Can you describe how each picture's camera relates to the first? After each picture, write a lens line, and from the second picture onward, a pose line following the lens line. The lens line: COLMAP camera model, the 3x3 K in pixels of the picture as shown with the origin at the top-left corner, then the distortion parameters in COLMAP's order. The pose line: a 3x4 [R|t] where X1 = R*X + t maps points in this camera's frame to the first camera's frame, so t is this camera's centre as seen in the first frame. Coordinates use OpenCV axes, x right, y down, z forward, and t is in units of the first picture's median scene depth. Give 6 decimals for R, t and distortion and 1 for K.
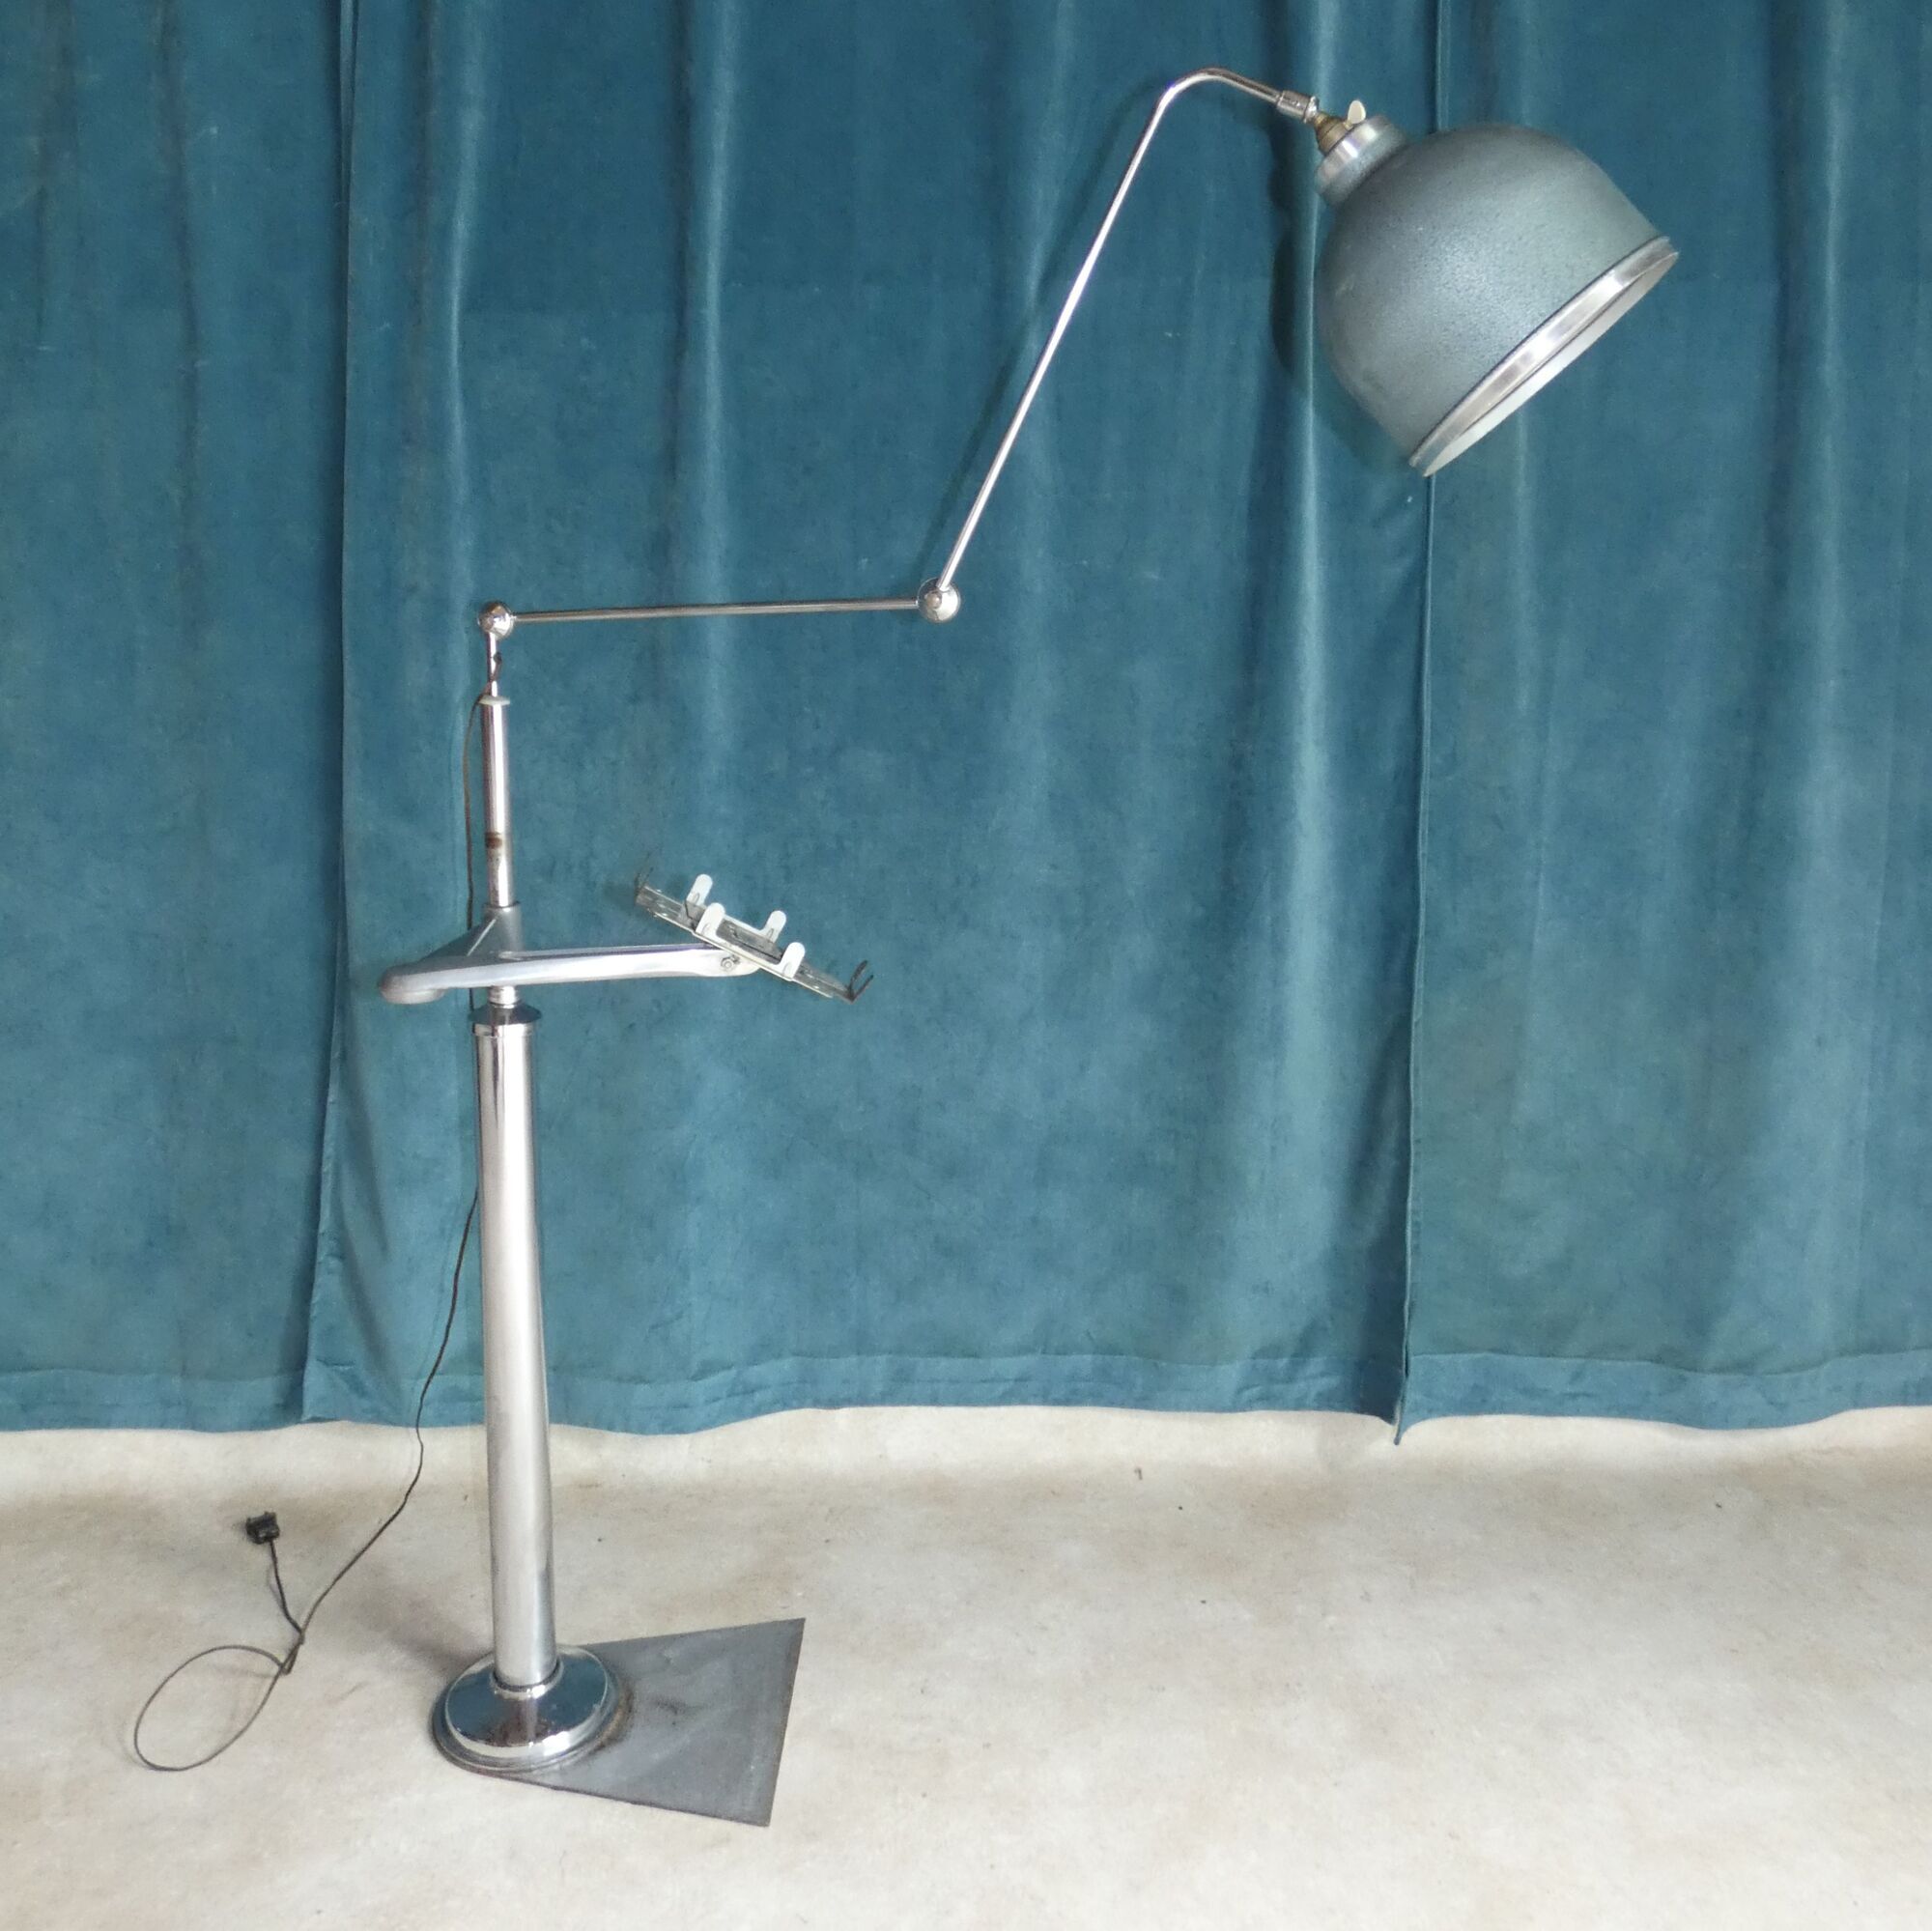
lens RADIAL K [[1755.1, 0, 935.2], [0, 1755.1, 785.1], [0, 0, 1]] dist [0.012836, -0.004494]
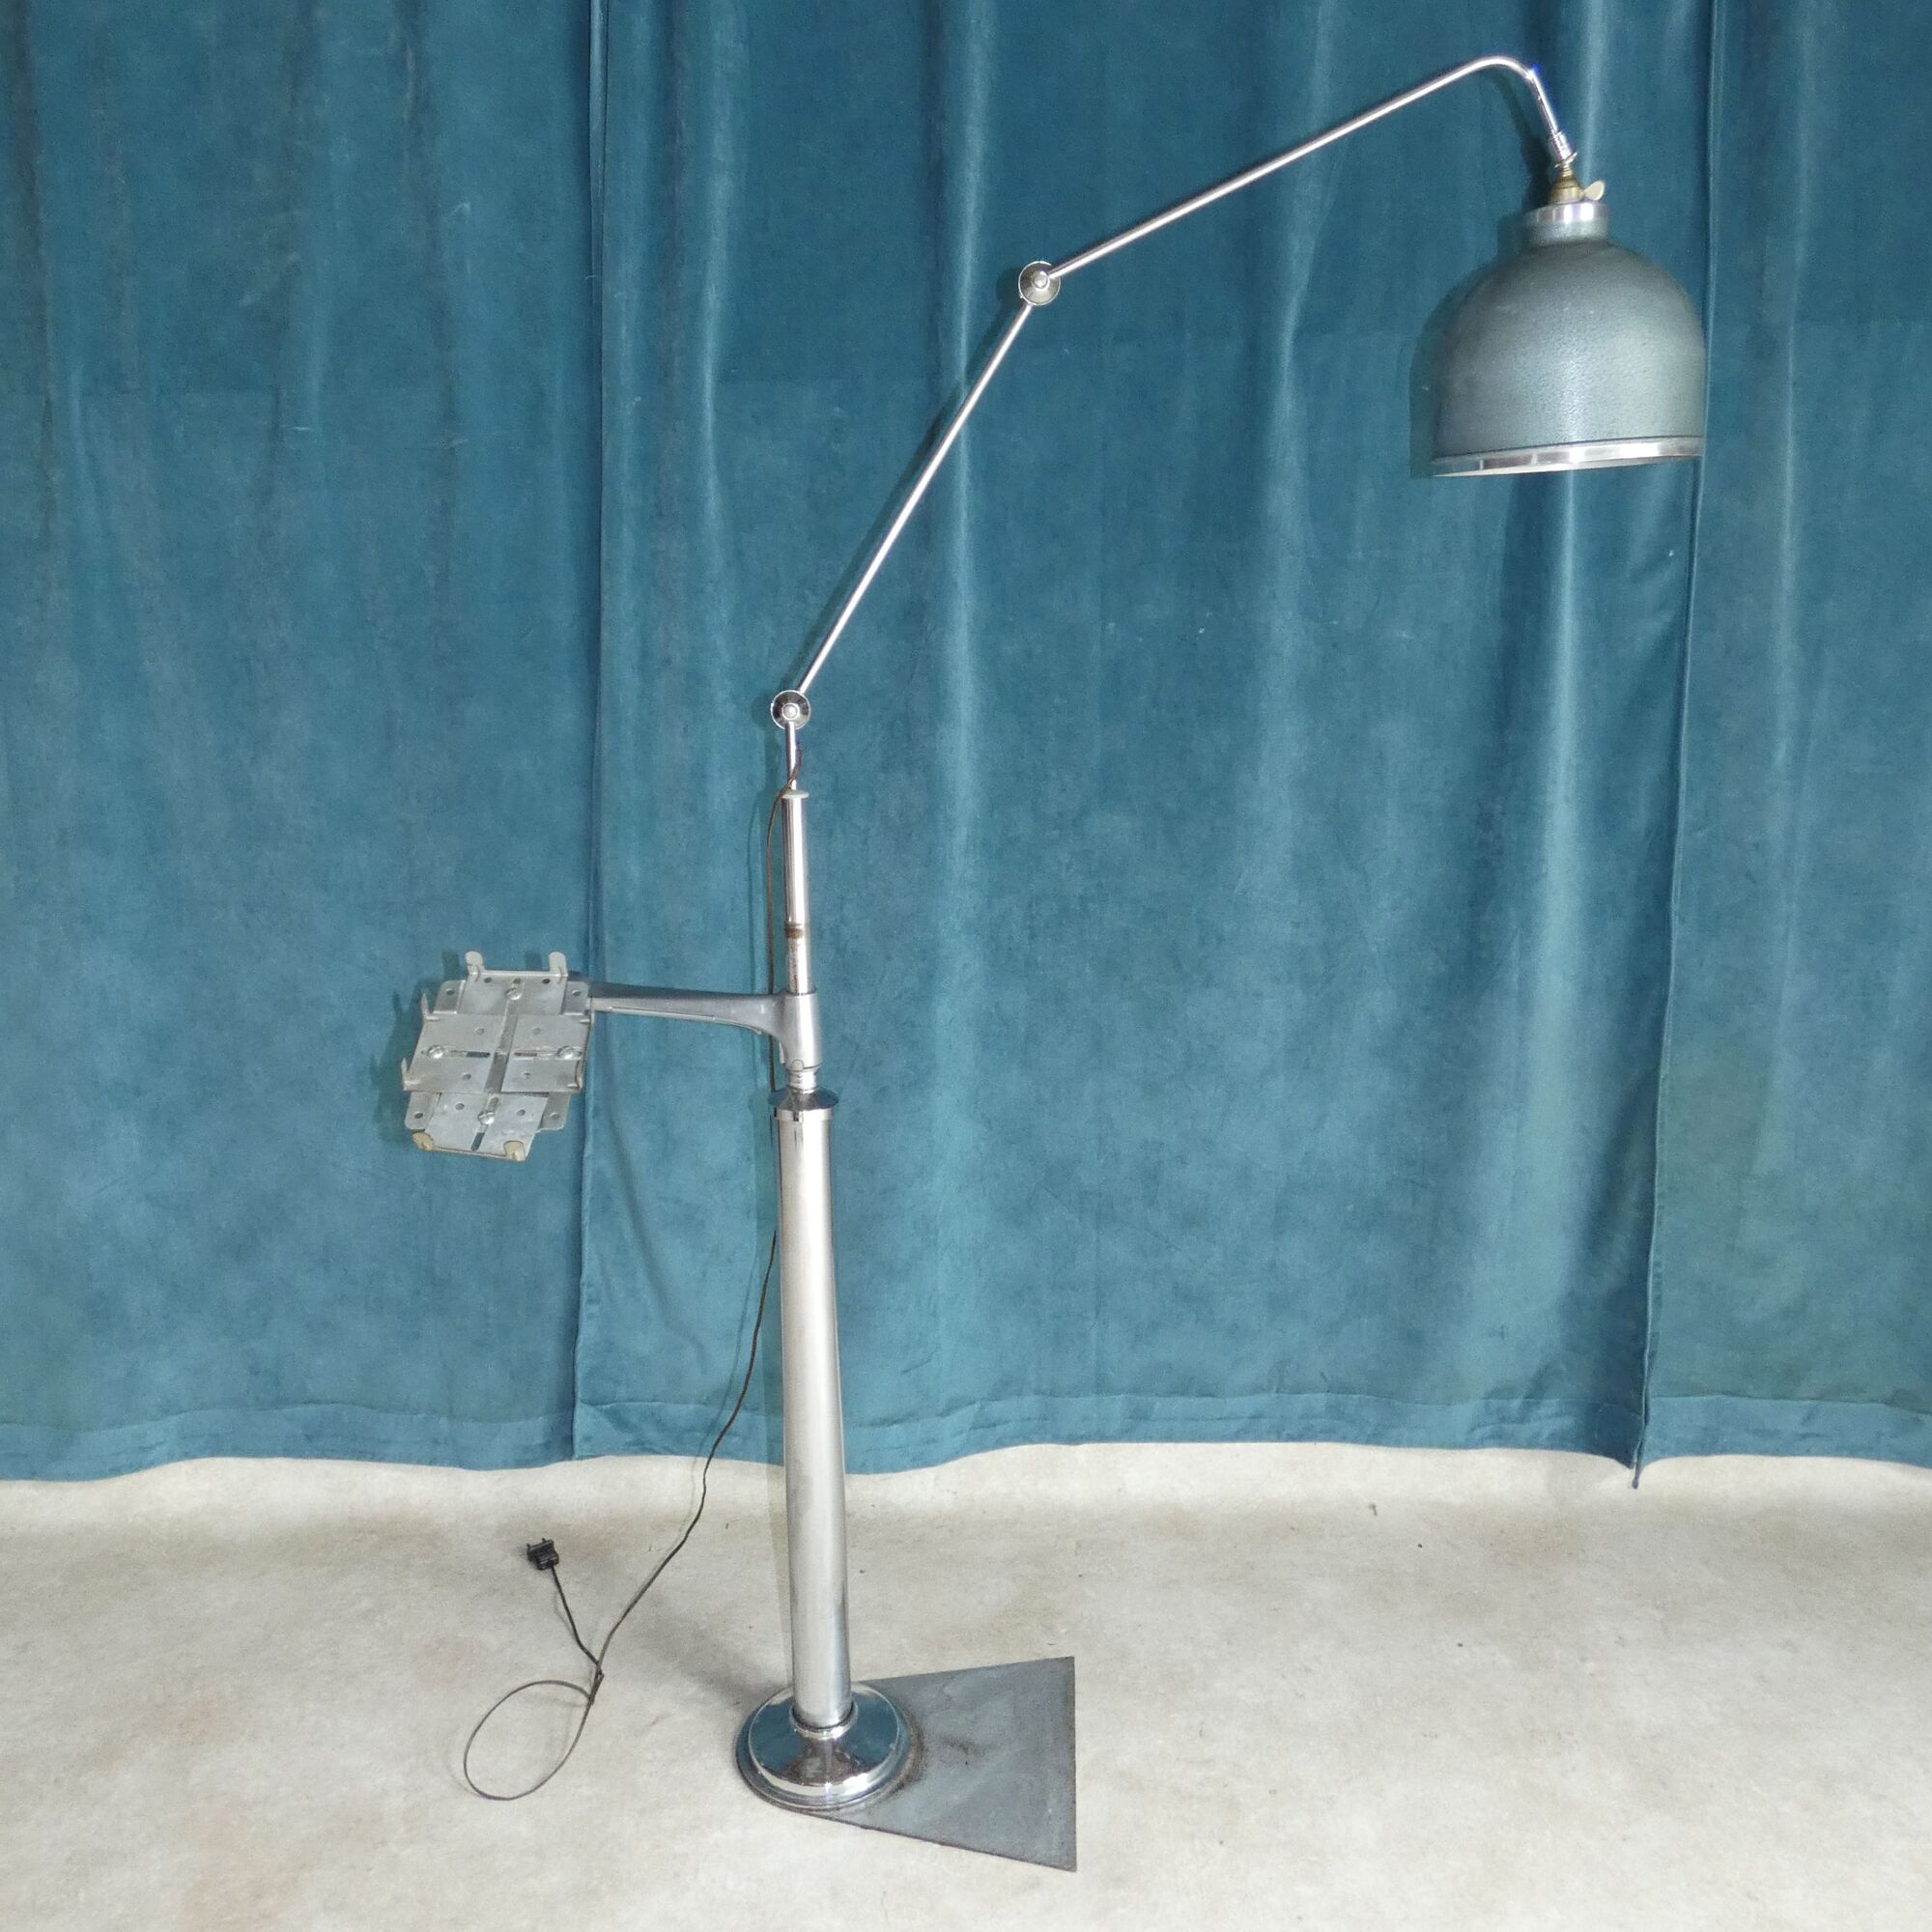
lens RADIAL K [[1671.5, 0, 916.1], [0, 1671.5, 868.9], [0, 0, 1]] dist [0.008135, -0.011931]
pose [[0.998644, -0.008782, -0.051317, -0.104616], [0.011945, 0.998025, 0.061665, -0.049116], [0.050674, -0.062194, 0.996777, 0.036554]]
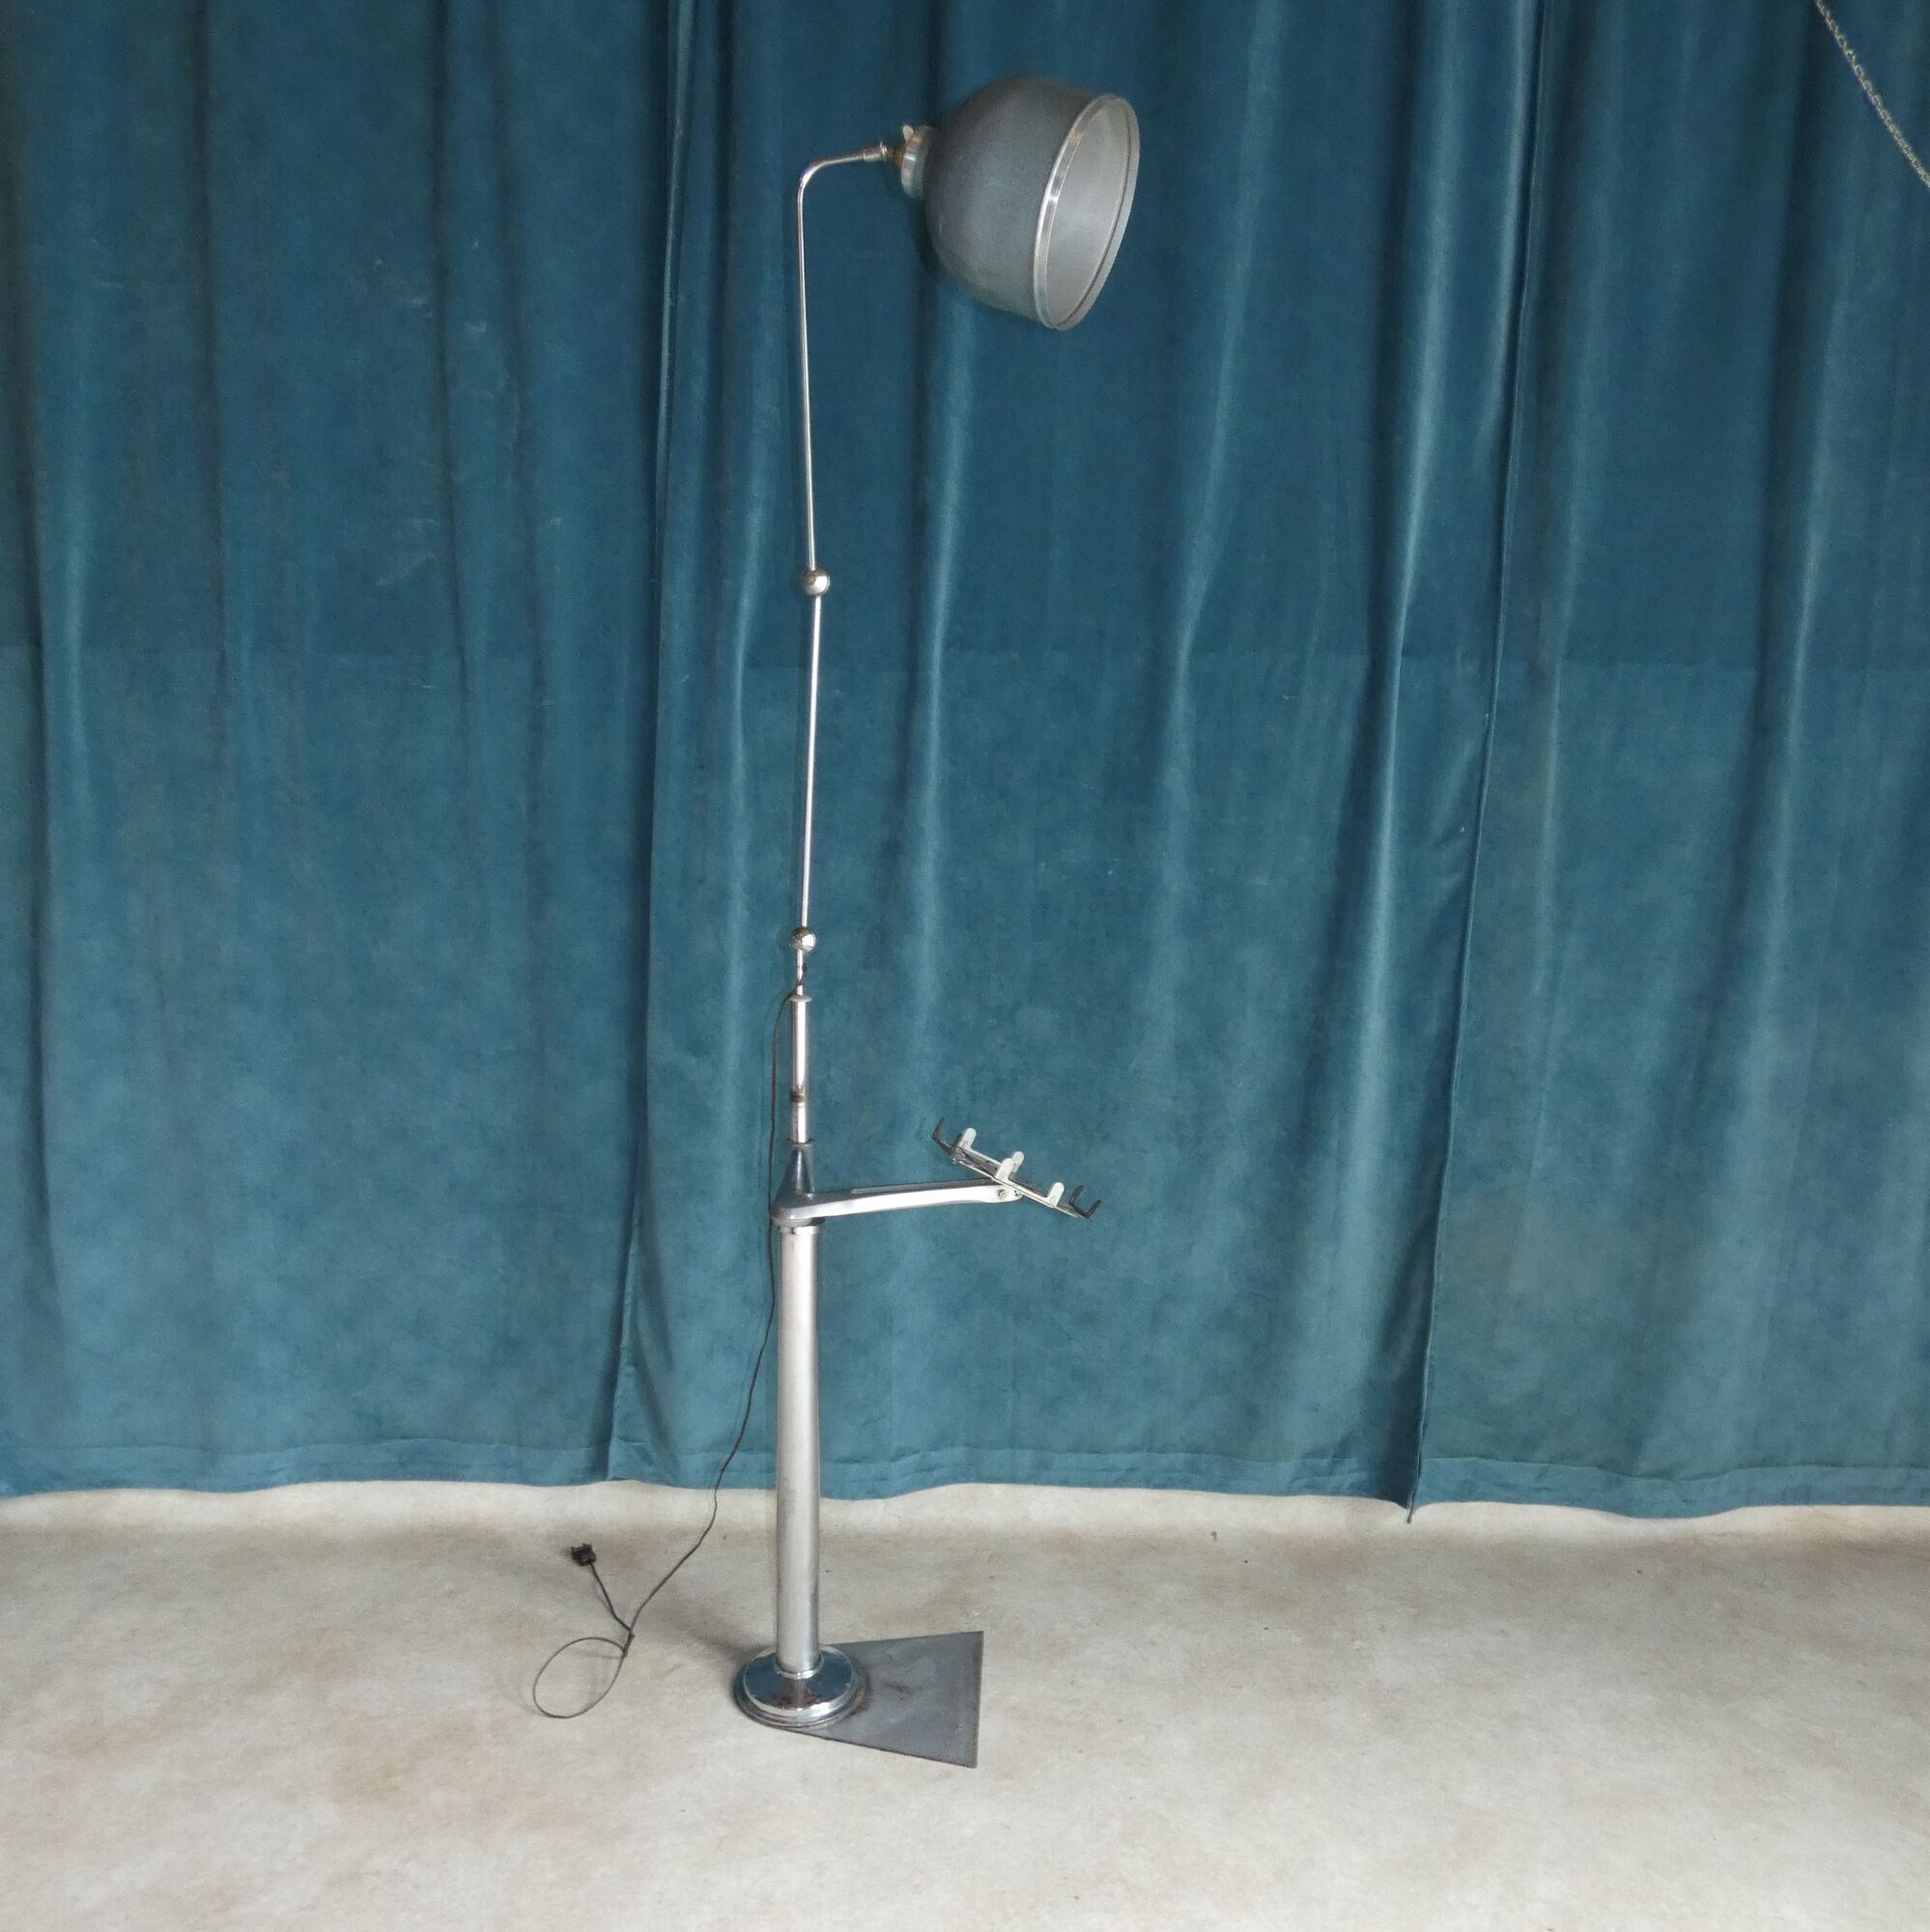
lens RADIAL K [[1571.7, 0, 948.6], [0, 1571.7, 1078.4], [0, 0, 1]] dist [-0.001801, 0.003954]
pose [[0.999545, 0.029123, -0.007794, -0.097671], [-0.028059, 0.993211, 0.112895, -0.099747], [0.011029, -0.112625, 0.993576, -0.186067]]
